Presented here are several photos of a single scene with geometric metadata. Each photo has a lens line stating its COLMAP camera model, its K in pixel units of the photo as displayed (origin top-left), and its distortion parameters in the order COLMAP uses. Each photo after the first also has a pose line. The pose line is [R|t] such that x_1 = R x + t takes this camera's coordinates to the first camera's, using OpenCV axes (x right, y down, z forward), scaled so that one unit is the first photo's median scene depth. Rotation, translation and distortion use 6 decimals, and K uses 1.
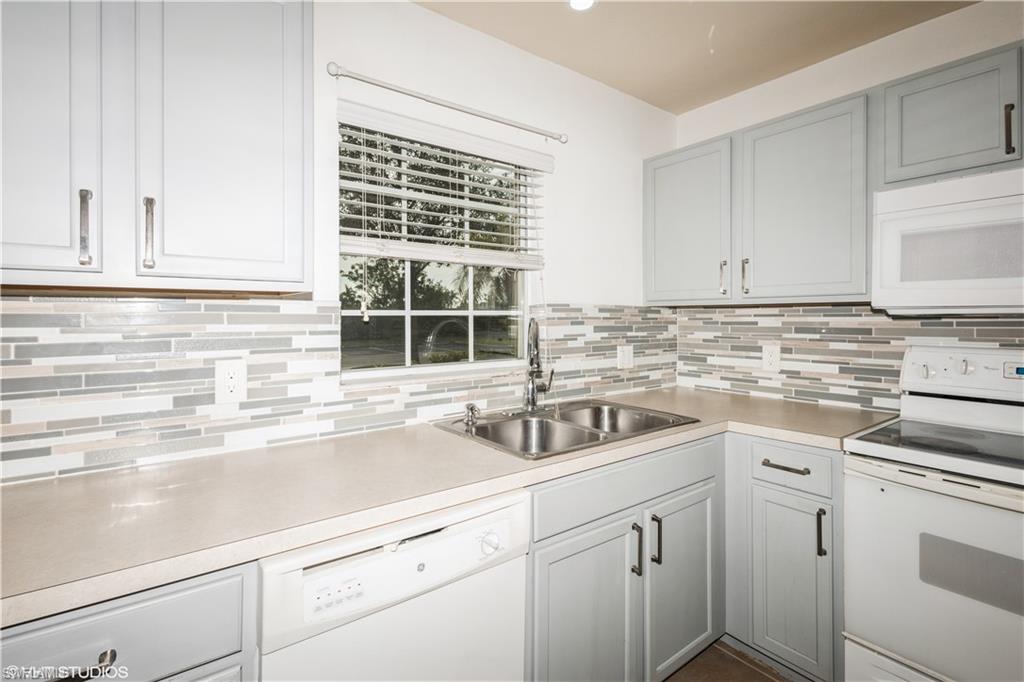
lens RADIAL K [[485.3, 0, 513.0], [0, 485.3, 321.6], [0, 0, 1]] dist [0.001264, 0.000045]
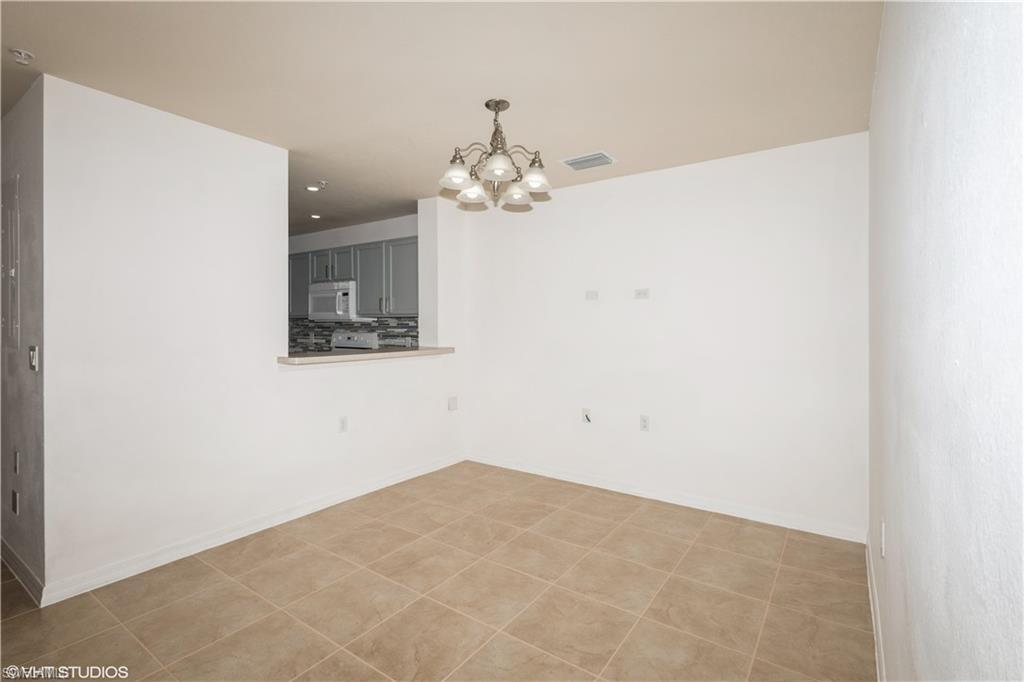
lens RADIAL K [[485.3, 0, 513.0], [0, 485.3, 321.6], [0, 0, 1]] dist [0.001264, 0.000045]
pose [[0.951723, 0.000598, 0.306958, 0.759478], [0.002890, 0.999936, -0.010907, 0.017007], [-0.306945, 0.011267, 0.951661, -1.766855]]
